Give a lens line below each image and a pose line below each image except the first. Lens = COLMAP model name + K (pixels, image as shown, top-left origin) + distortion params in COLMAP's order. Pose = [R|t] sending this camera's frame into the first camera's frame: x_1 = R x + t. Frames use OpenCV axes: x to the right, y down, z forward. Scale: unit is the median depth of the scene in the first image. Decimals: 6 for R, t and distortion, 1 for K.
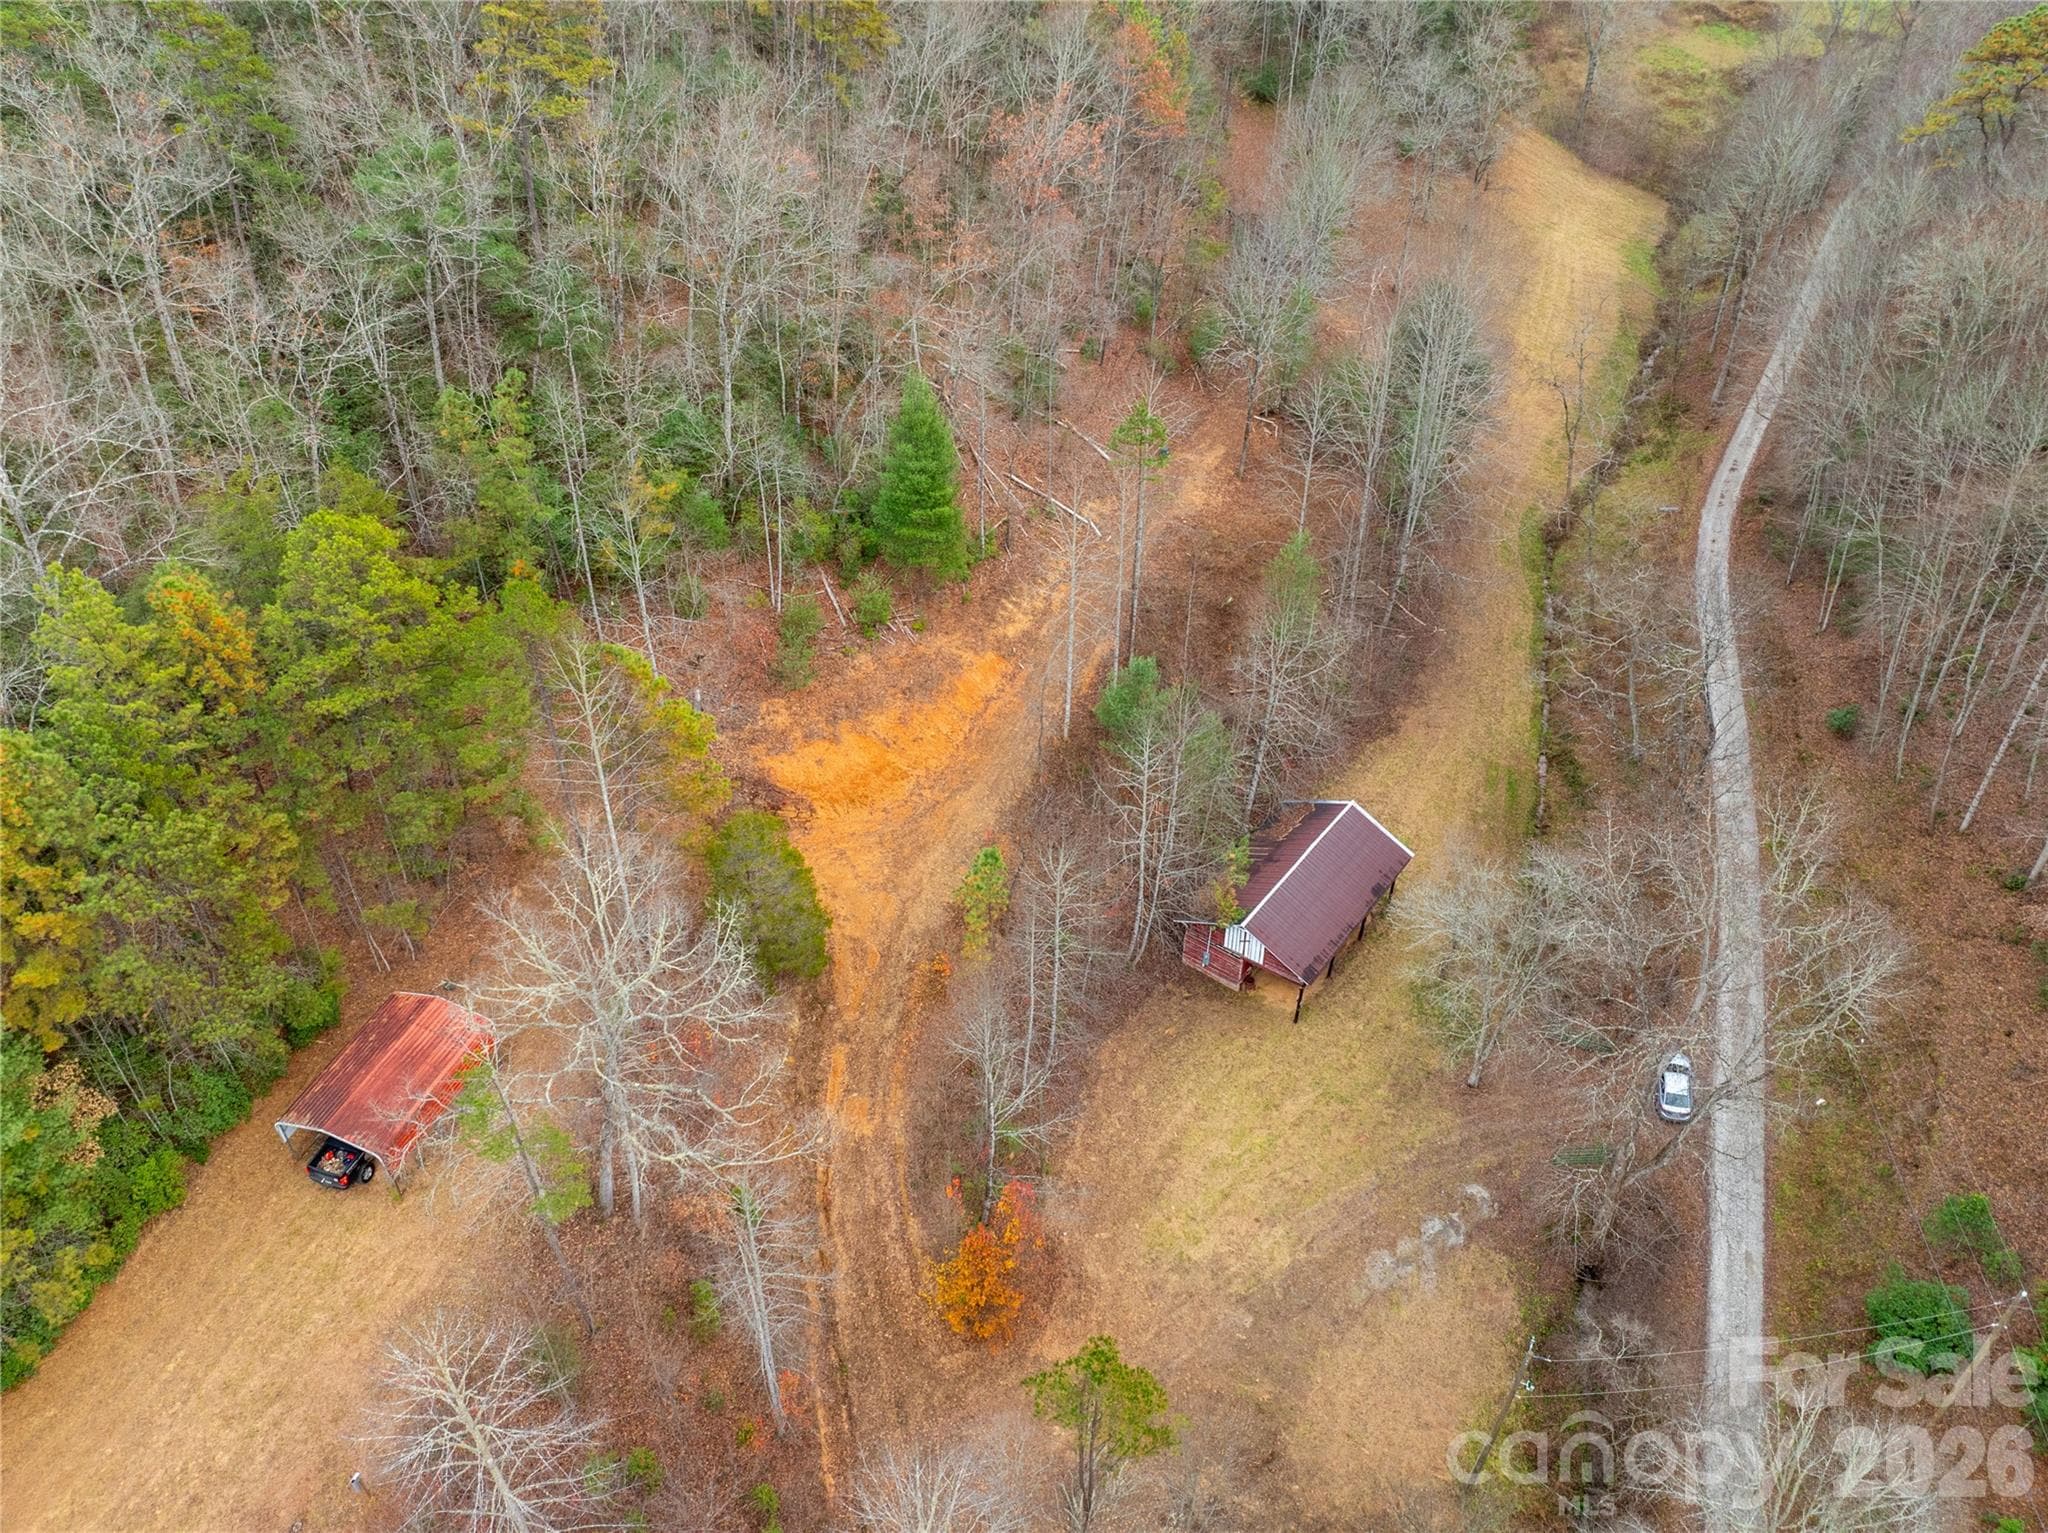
lens RADIAL K [[1444.0, 0, 1018.8], [0, 1444.0, 756.4], [0, 0, 1]] dist [-0.039561, 0.004602]
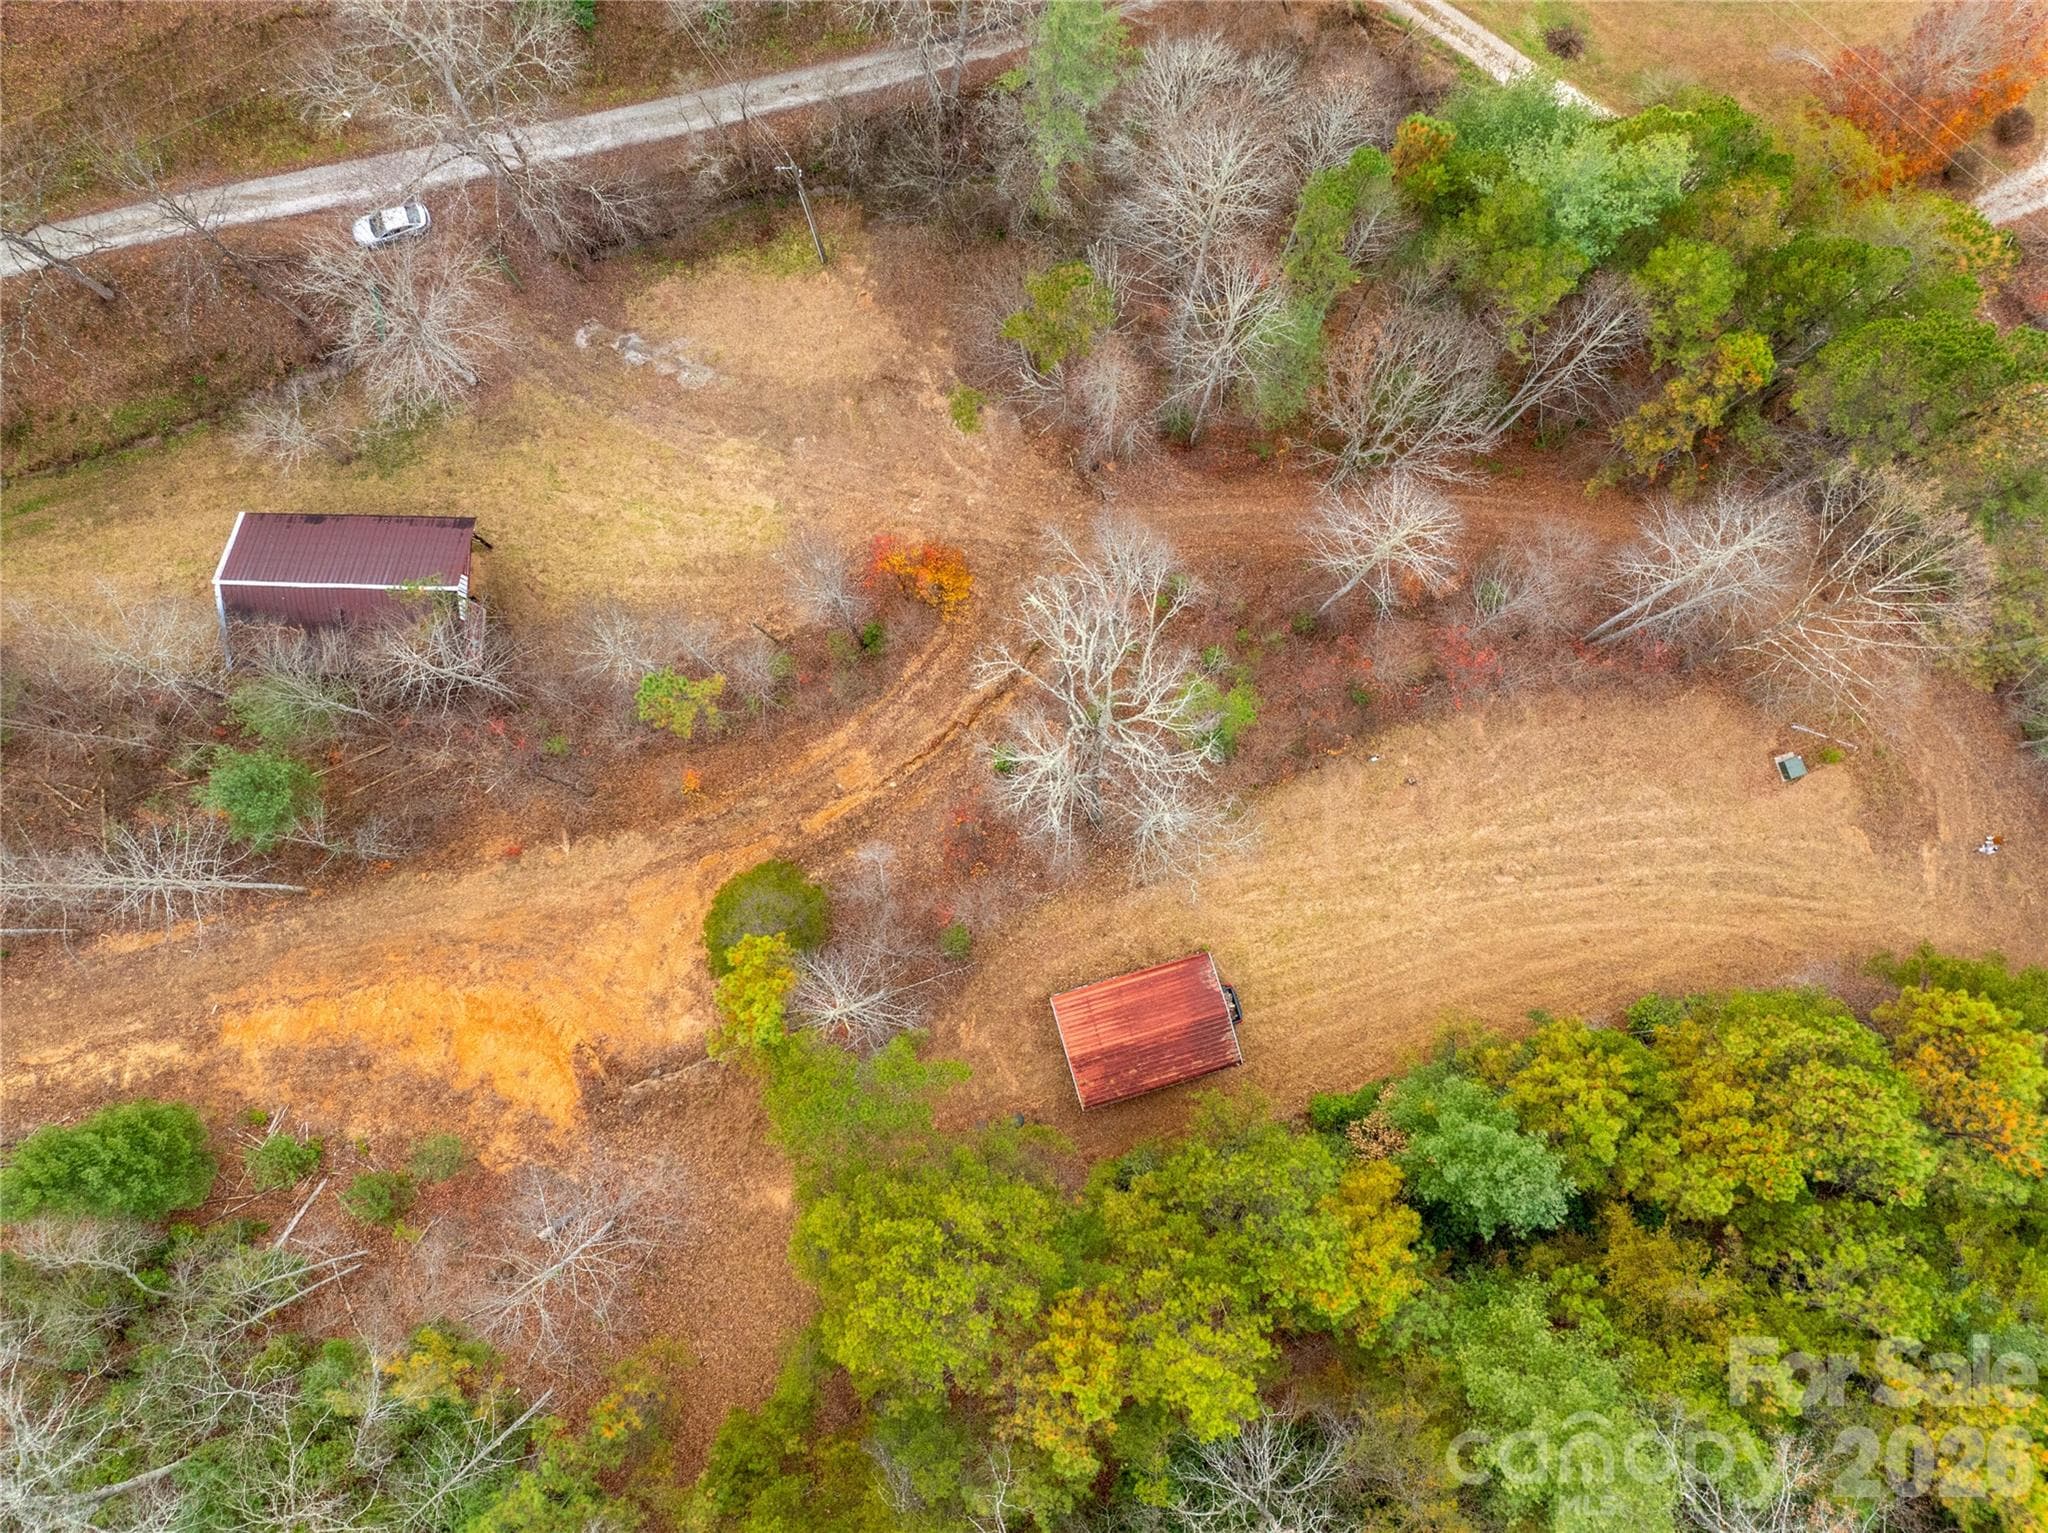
lens RADIAL K [[1444.0, 0, 1032.6], [0, 1444.0, 775.8], [0, 0, 1]] dist [-0.039561, 0.004602]
pose [[-0.572311, -0.816958, 0.070988, -0.218856], [0.498675, -0.278002, 0.820998, -0.474493], [-0.650986, 0.505266, 0.566501, 0.235870]]
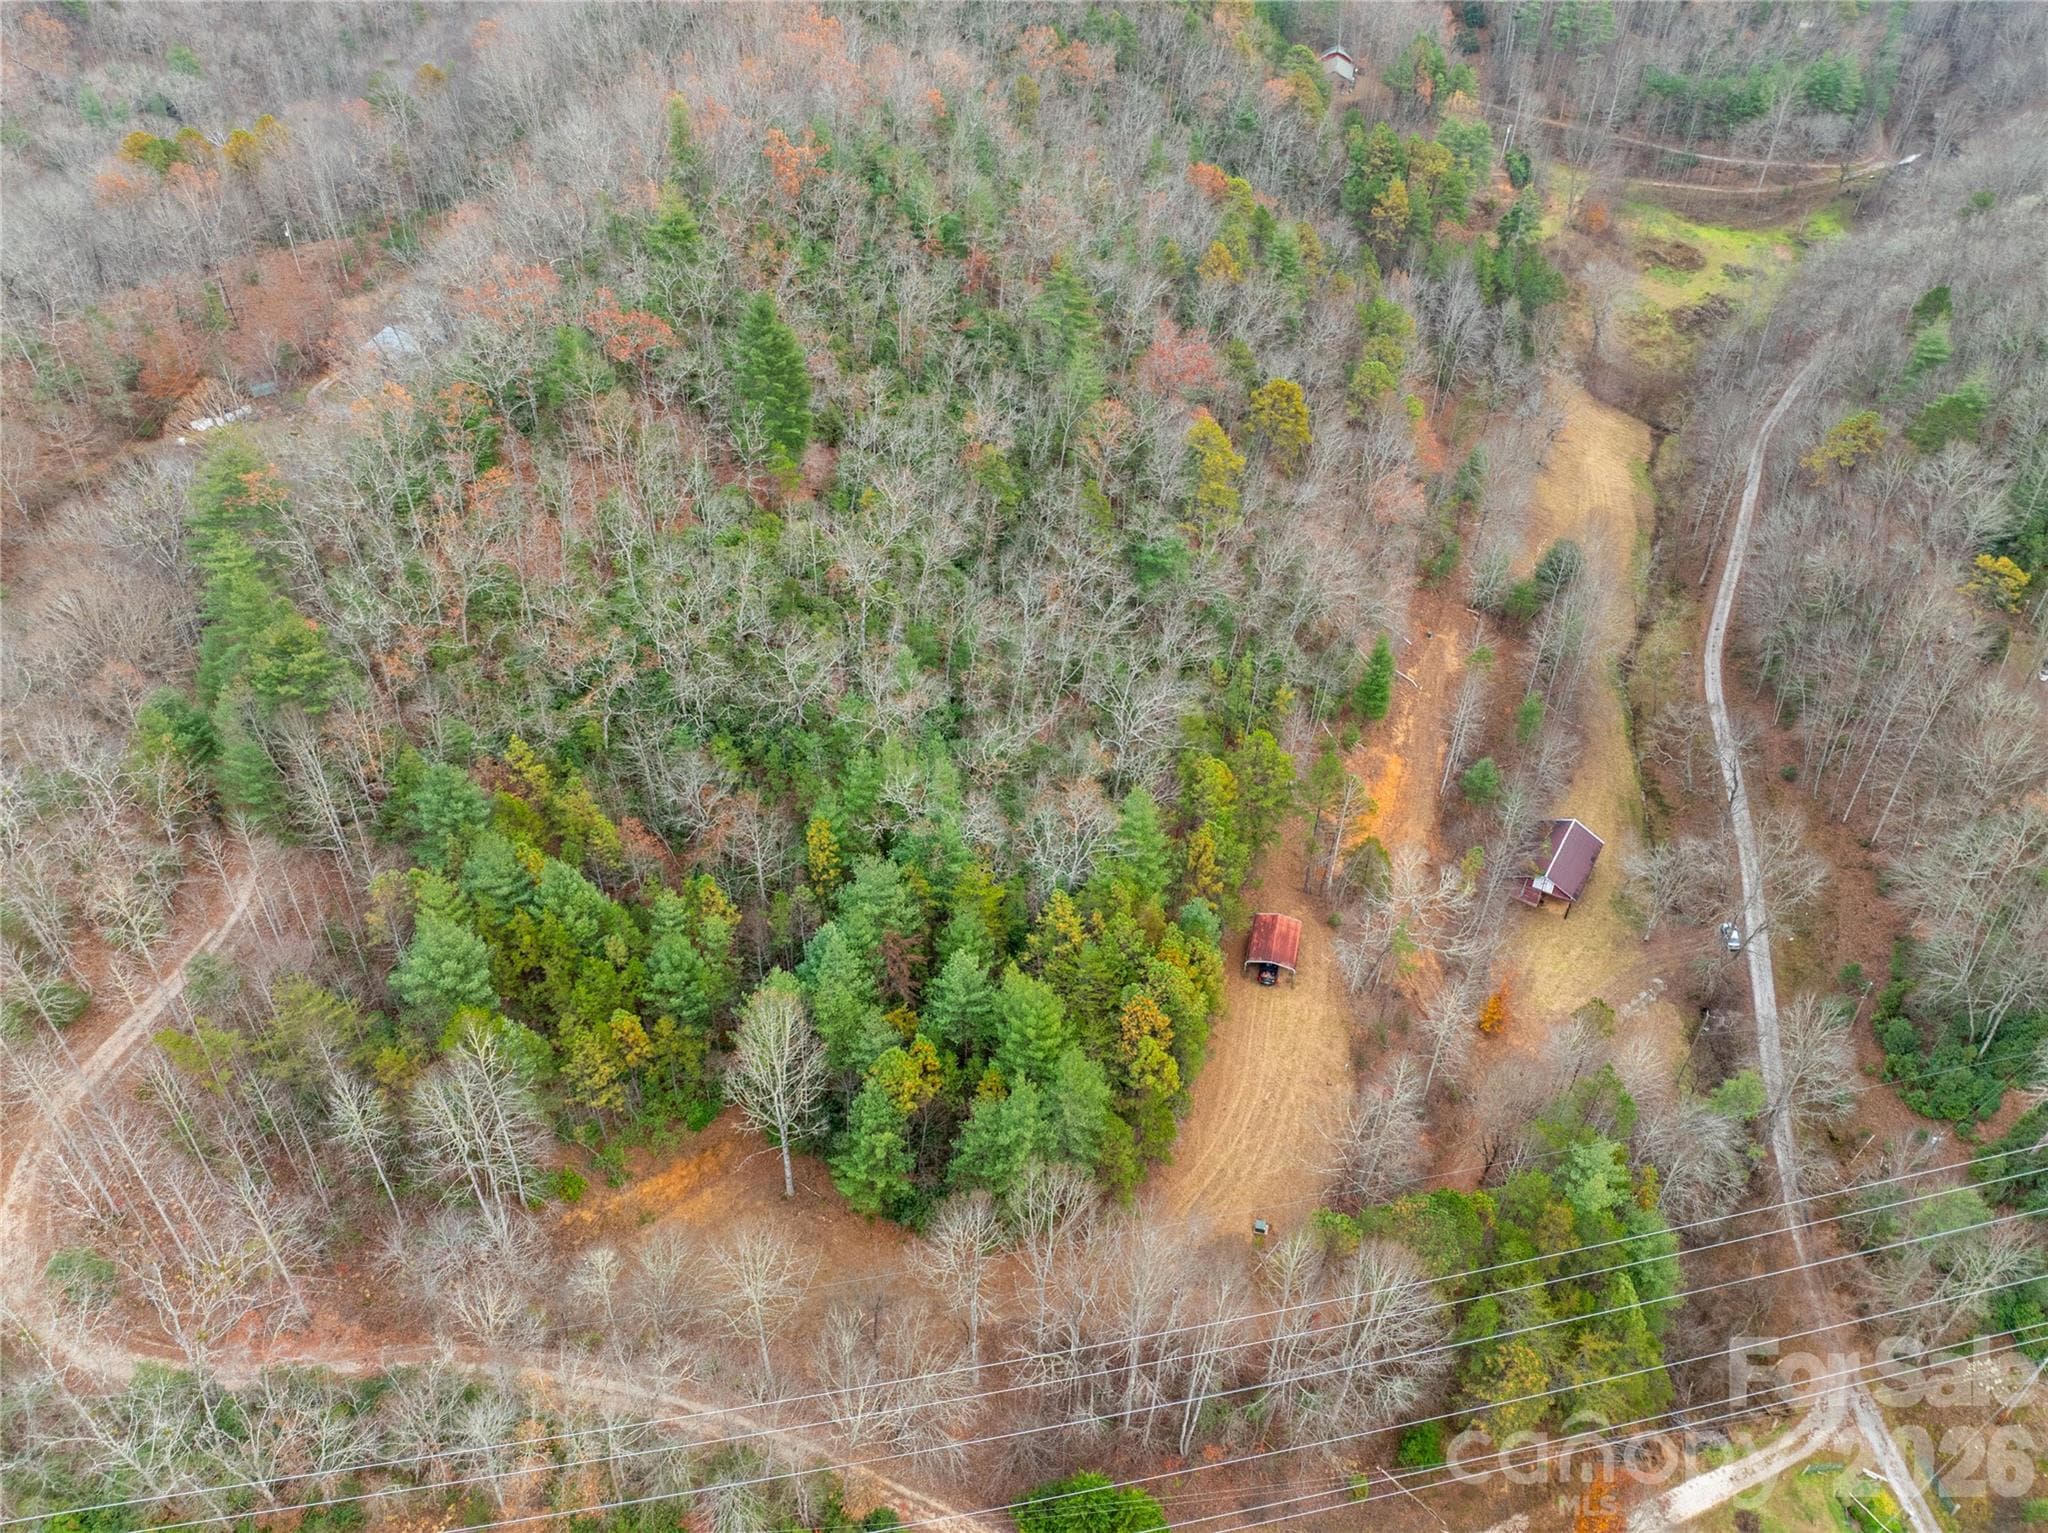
lens RADIAL K [[1444.0, 0, 1034.3], [0, 1444.0, 761.1], [0, 0, 1]] dist [-0.039561, 0.004602]
pose [[0.996354, -0.036625, 0.077052, -0.750315], [0.036611, 0.999328, 0.001593, -0.090645], [-0.077058, 0.001233, 0.997026, -1.105809]]
